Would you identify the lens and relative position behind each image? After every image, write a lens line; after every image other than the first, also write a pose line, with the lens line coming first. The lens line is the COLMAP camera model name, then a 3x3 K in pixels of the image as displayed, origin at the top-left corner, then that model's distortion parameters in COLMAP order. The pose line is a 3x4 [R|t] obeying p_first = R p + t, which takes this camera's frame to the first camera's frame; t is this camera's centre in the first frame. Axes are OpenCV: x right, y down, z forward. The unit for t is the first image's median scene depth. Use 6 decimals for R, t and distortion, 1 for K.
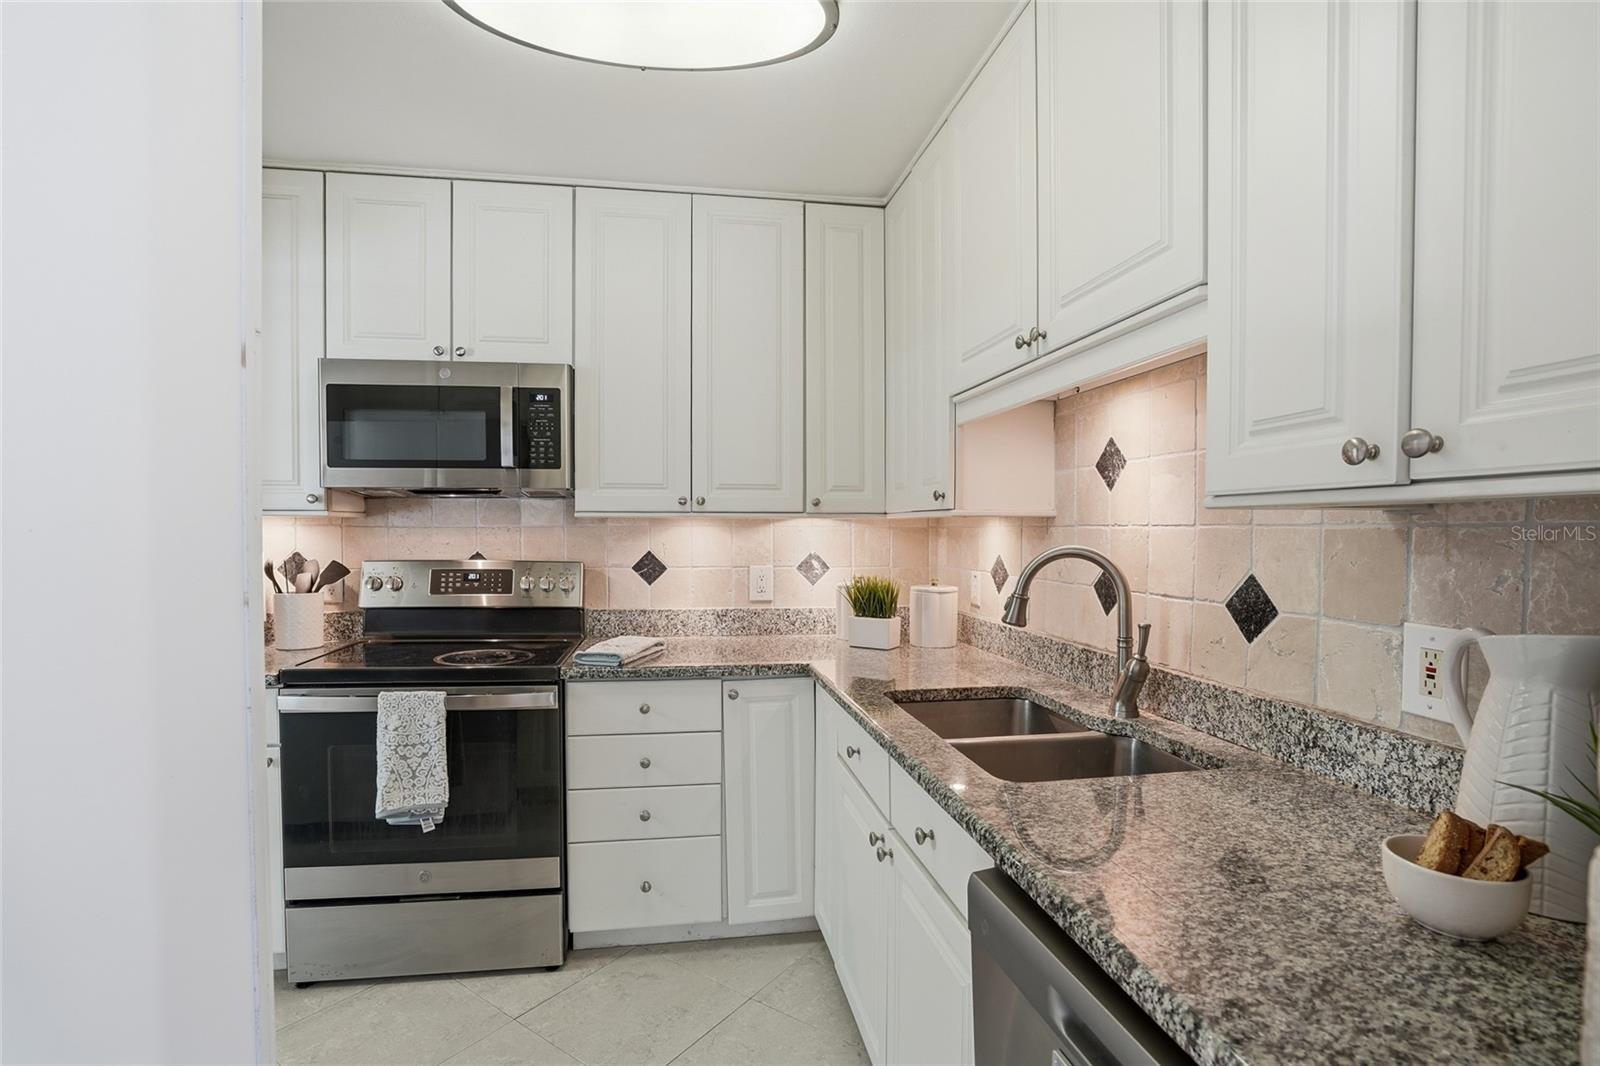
lens RADIAL K [[778.2, 0, 800.0], [0, 778.2, 533.0], [0, 0, 1]] dist [-0.000778, -0.000009]
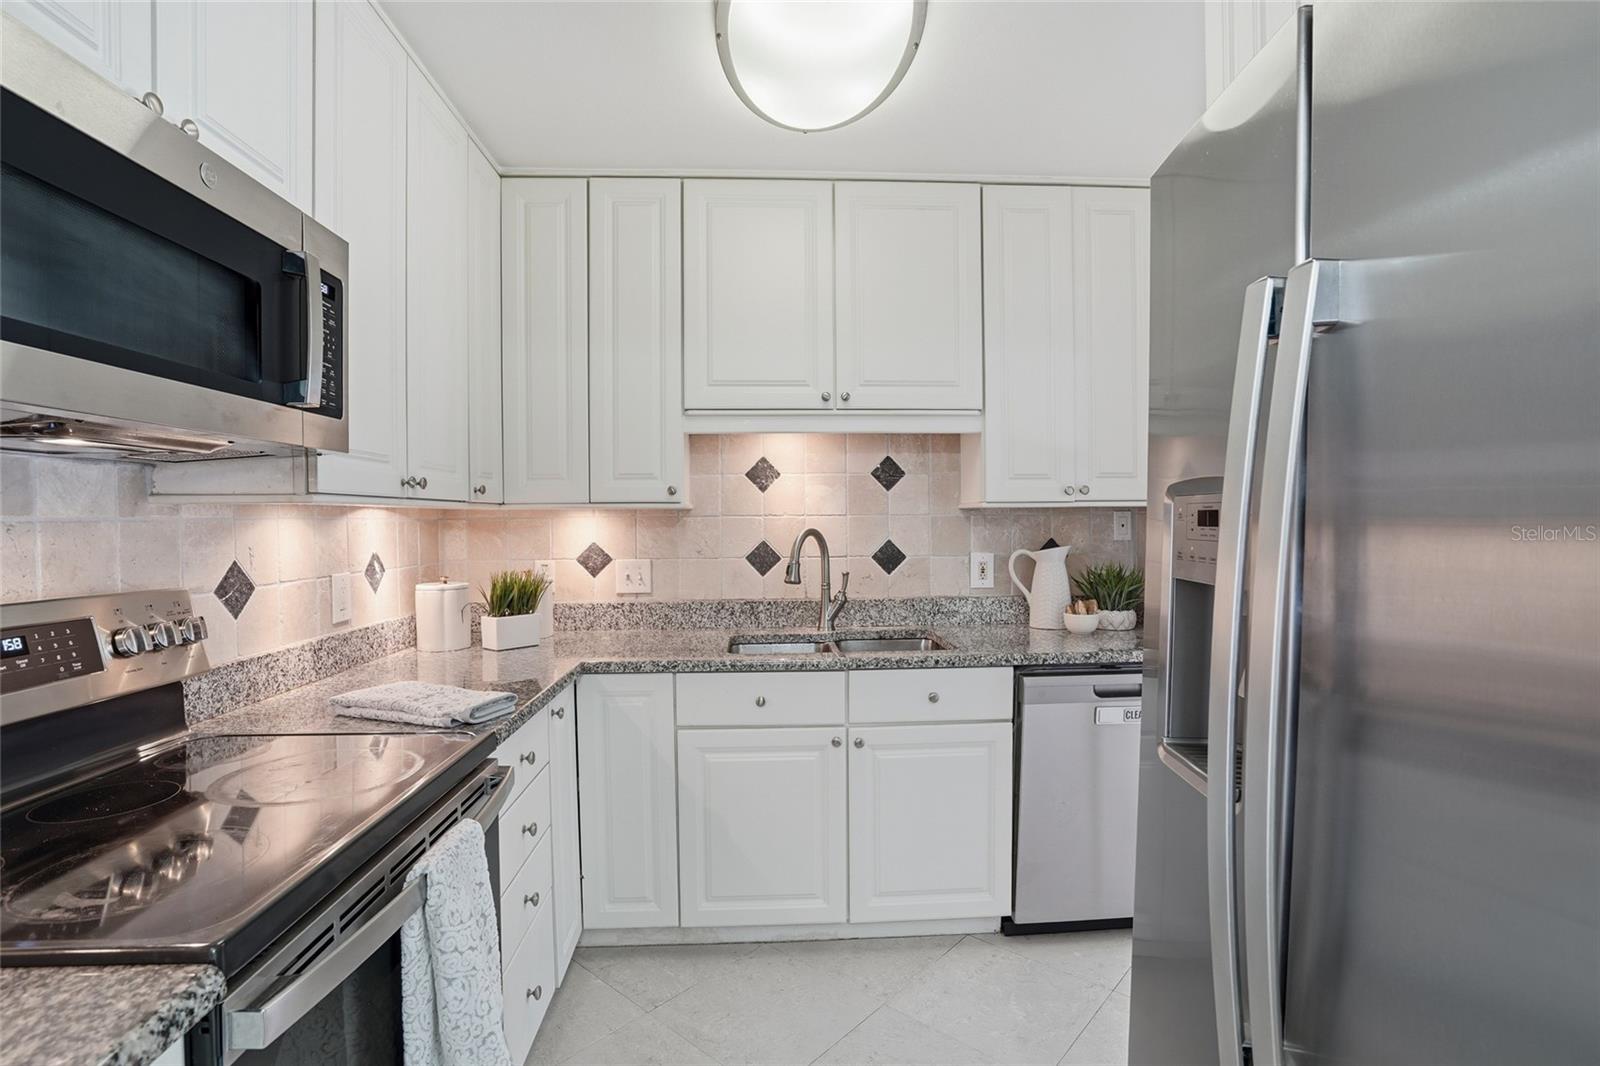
lens RADIAL K [[784.8, 0, 782.9], [0, 784.8, 511.5], [0, 0, 1]] dist [-0.052199, 0.000051]
pose [[0.115504, 0.004424, 0.993297, -1.097000], [0.013660, 0.999888, -0.006041, -0.007986], [-0.993213, 0.014266, 0.115430, 0.788898]]
